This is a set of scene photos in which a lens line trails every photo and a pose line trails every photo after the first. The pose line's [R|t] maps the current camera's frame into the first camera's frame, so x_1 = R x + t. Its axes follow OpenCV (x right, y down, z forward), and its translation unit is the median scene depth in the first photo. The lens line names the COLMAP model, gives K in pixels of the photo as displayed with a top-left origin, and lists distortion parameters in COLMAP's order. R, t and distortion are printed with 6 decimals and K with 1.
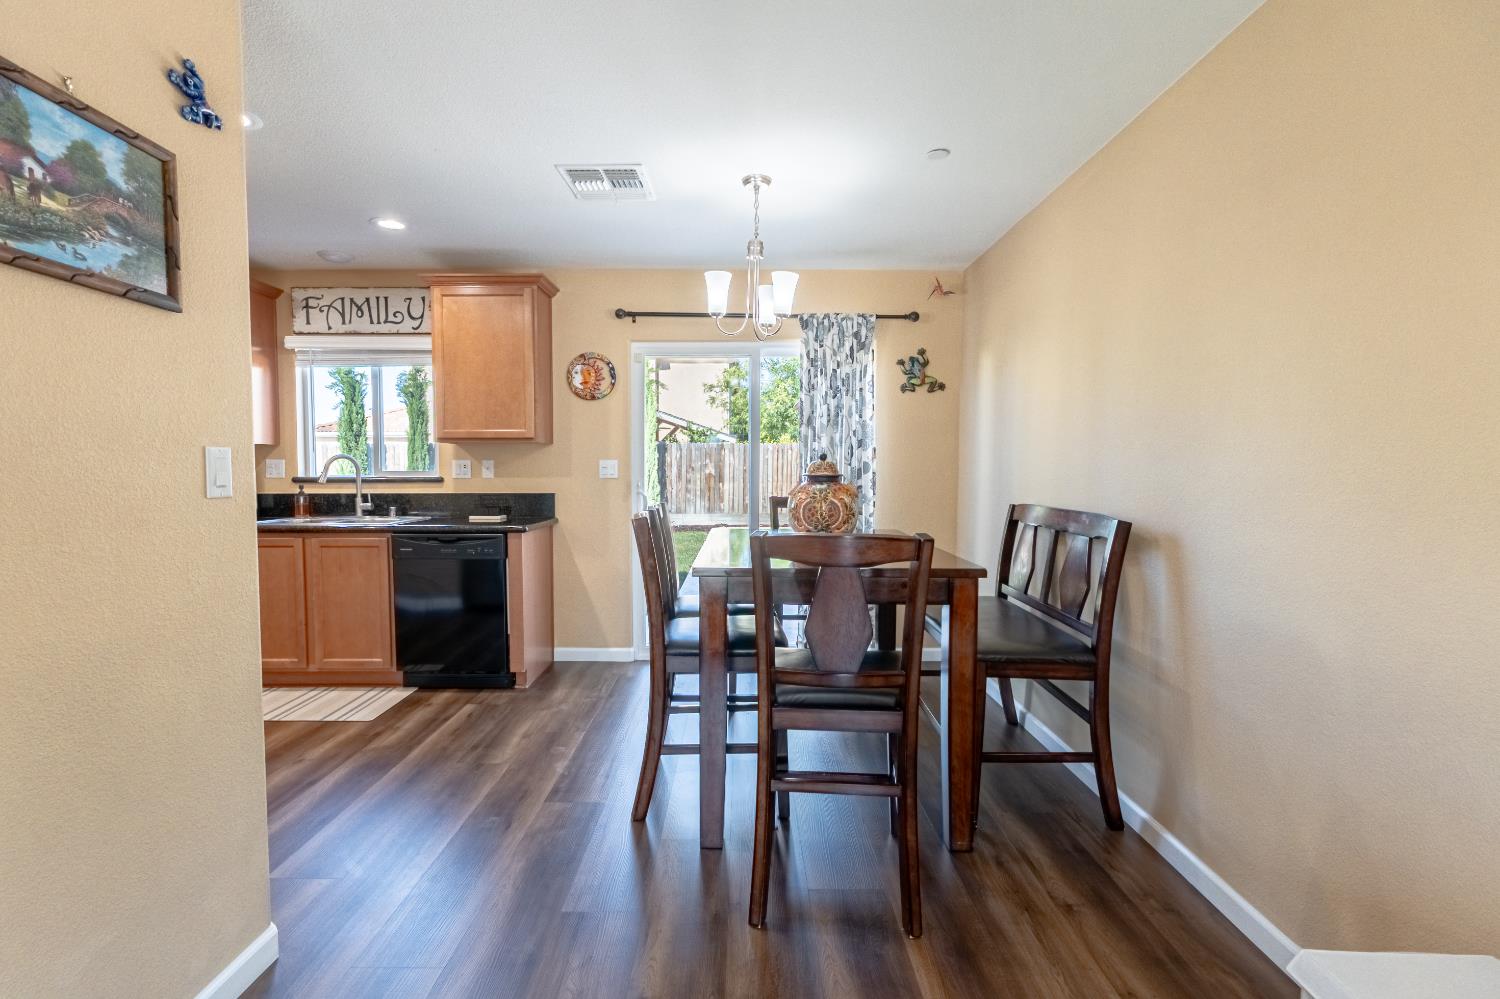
lens RADIAL K [[695.0, 0, 742.6], [0, 695.0, 501.9], [0, 0, 1]] dist [-0.002148, 0.000442]
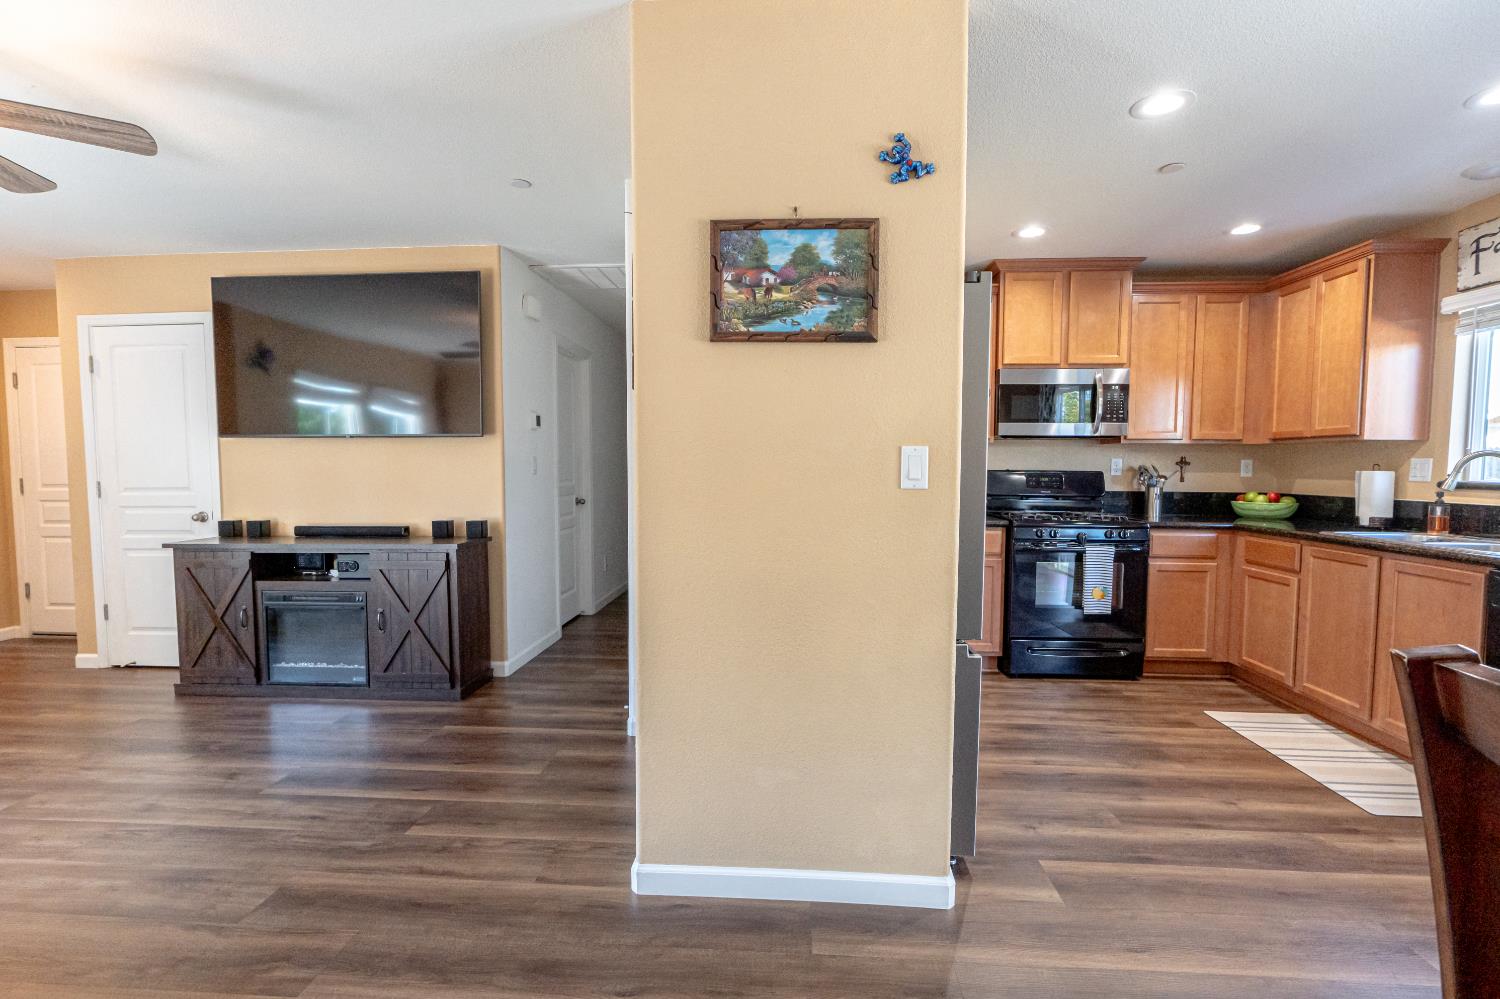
lens RADIAL K [[688.0, 0, 748.6], [0, 688.0, 502.2], [0, 0, 1]] dist [-0.004348, -0.000632]
pose [[-0.067453, 0.054173, -0.996251, 0.169162], [-0.056497, 0.996715, 0.058023, -0.013712], [0.996122, 0.060199, -0.064171, 0.302799]]
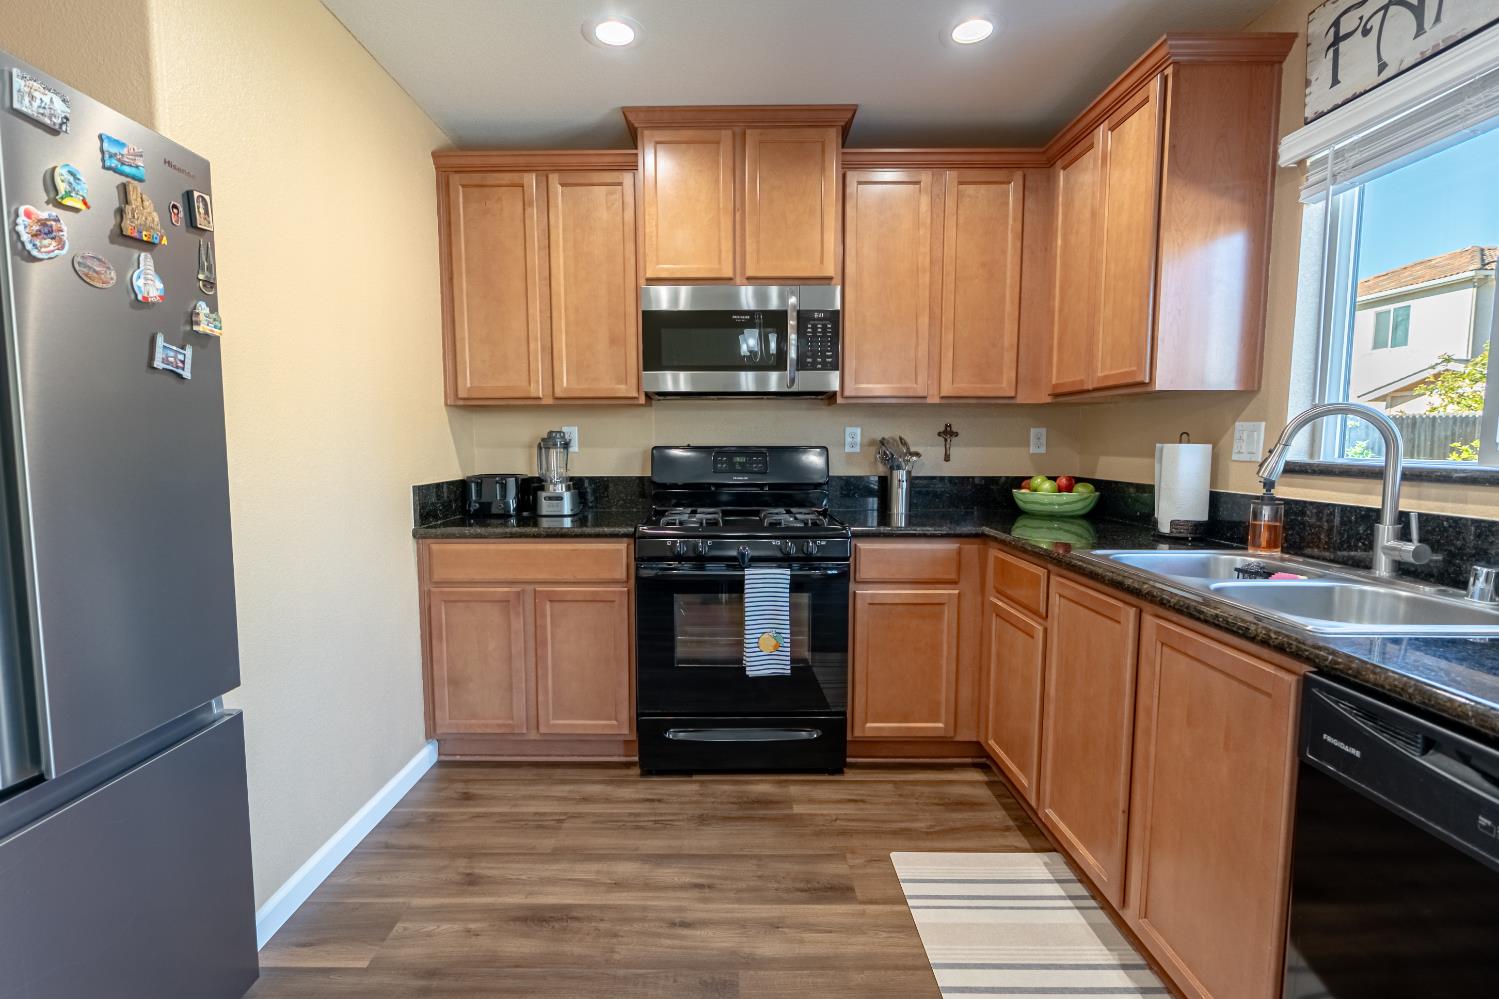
lens RADIAL K [[705.4, 0, 735.9], [0, 705.4, 501.4], [0, 0, 1]] dist [-0.002137, 0.000355]
pose [[-0.005503, 0.086151, -0.996267, -0.199512], [-0.050056, 0.995009, 0.086318, -0.032613], [0.998731, 0.050344, -0.001163, 0.689391]]
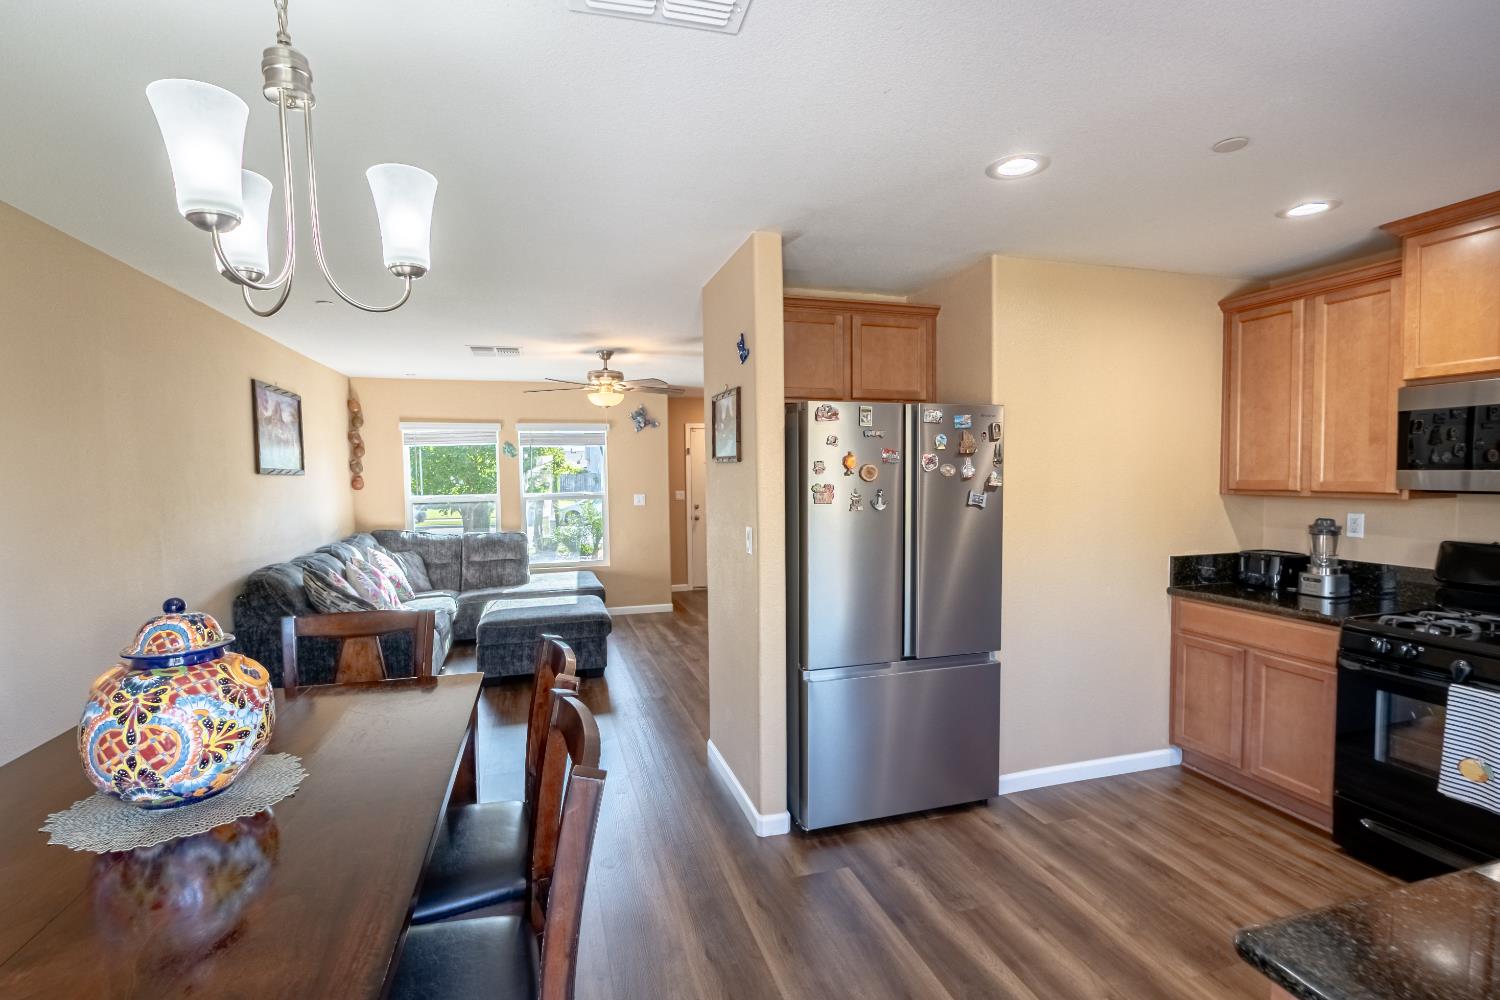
lens RADIAL K [[705.8, 0, 736.4], [0, 705.8, 501.9], [0, 0, 1]] dist [-0.002137, 0.000355]
pose [[-0.959619, 0.022516, -0.280400, -0.073349], [-0.005187, 0.995206, 0.097667, -0.123794], [0.281254, 0.095177, -0.954902, 1.061628]]
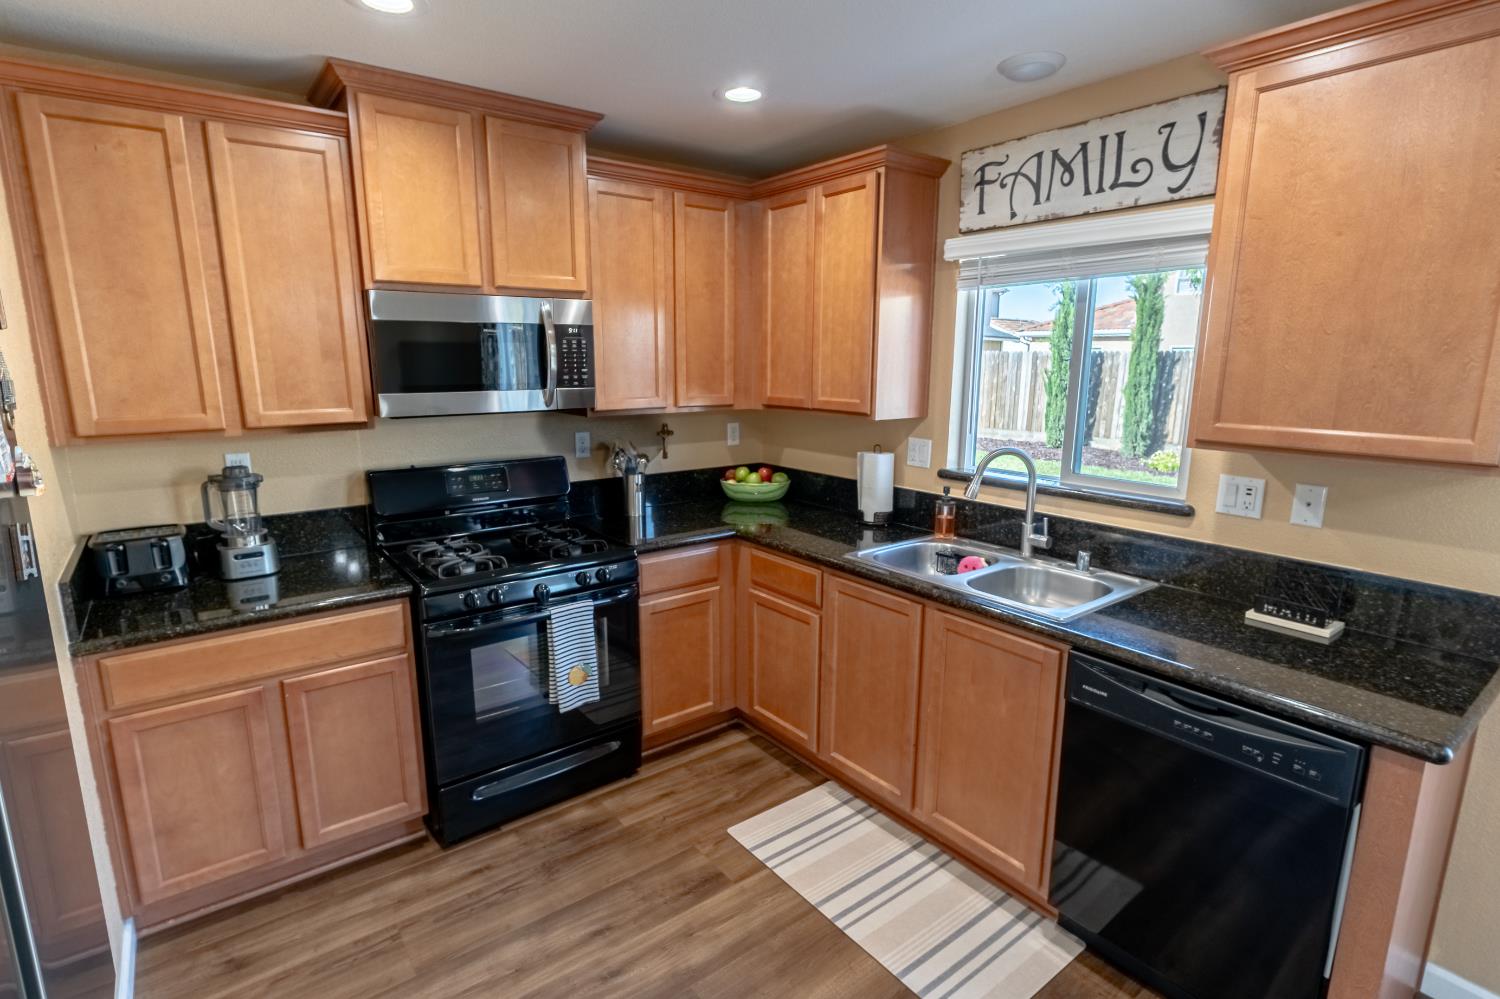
lens RADIAL K [[736.7, 0, 746.3], [0, 736.7, 500.6], [0, 0, 1]] dist [-0.004732, -0.000163]
pose [[0.605149, 0.154542, -0.780968, -0.234521], [-0.042832, 0.985877, 0.161901, -0.114514], [0.794959, -0.064525, 0.603222, 0.473696]]
